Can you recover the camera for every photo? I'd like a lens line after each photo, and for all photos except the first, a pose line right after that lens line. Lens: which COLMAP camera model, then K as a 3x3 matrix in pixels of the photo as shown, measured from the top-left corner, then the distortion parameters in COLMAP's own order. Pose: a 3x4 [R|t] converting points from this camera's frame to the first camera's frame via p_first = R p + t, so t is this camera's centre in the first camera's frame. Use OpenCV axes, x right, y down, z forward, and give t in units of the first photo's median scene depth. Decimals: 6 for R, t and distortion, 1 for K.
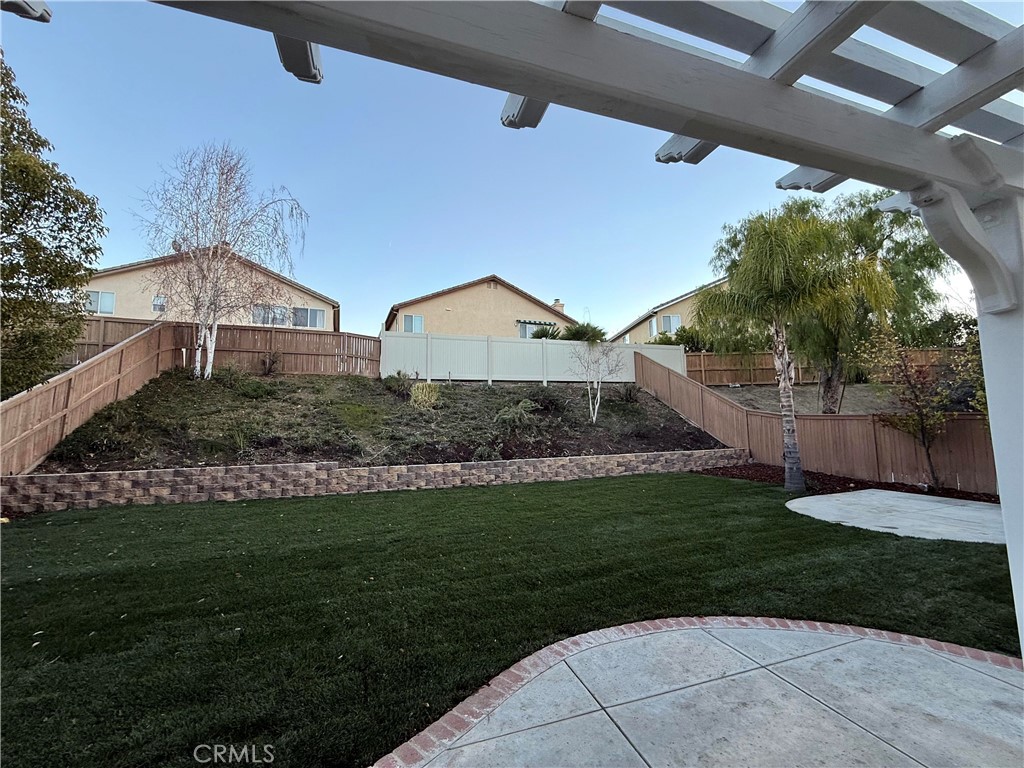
lens RADIAL K [[412.5, 0, 512.5], [0, 412.5, 385.8], [0, 0, 1]] dist [-0.003488, 0.000249]
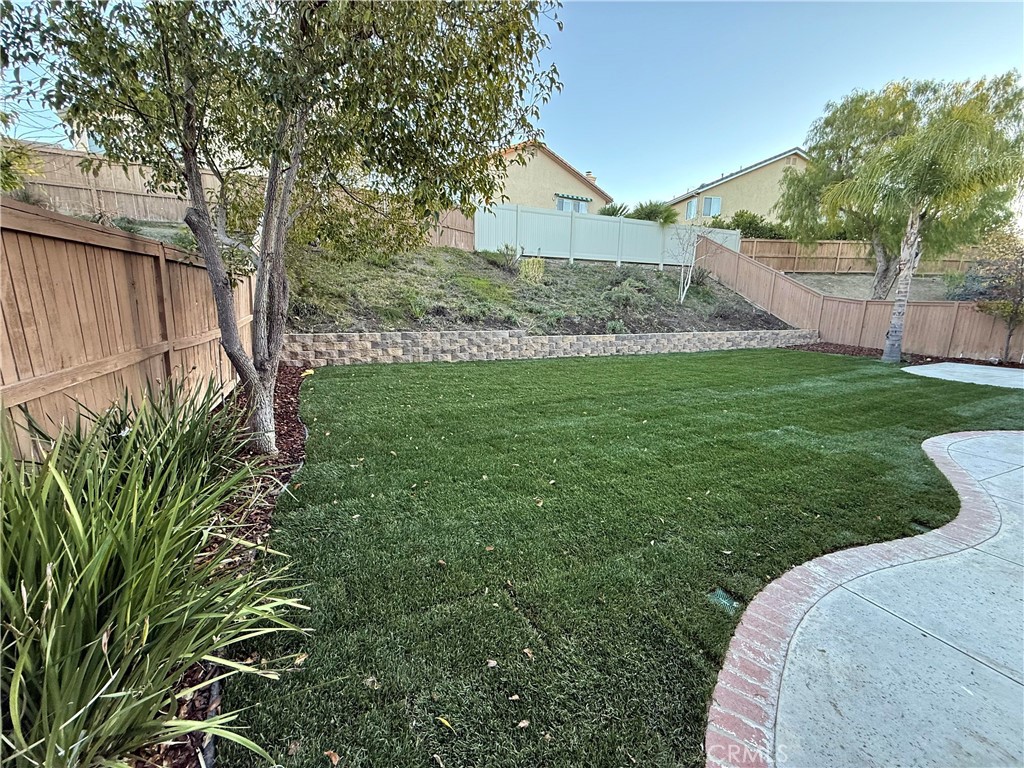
lens RADIAL K [[412.5, 0, 512.4], [0, 412.5, 386.9], [0, 0, 1]] dist [-0.003488, 0.000249]
pose [[0.995537, 0.010806, 0.093755, -0.473049], [-0.036782, 0.959293, 0.280006, 0.018692], [-0.086913, -0.282205, 0.955409, -0.080523]]
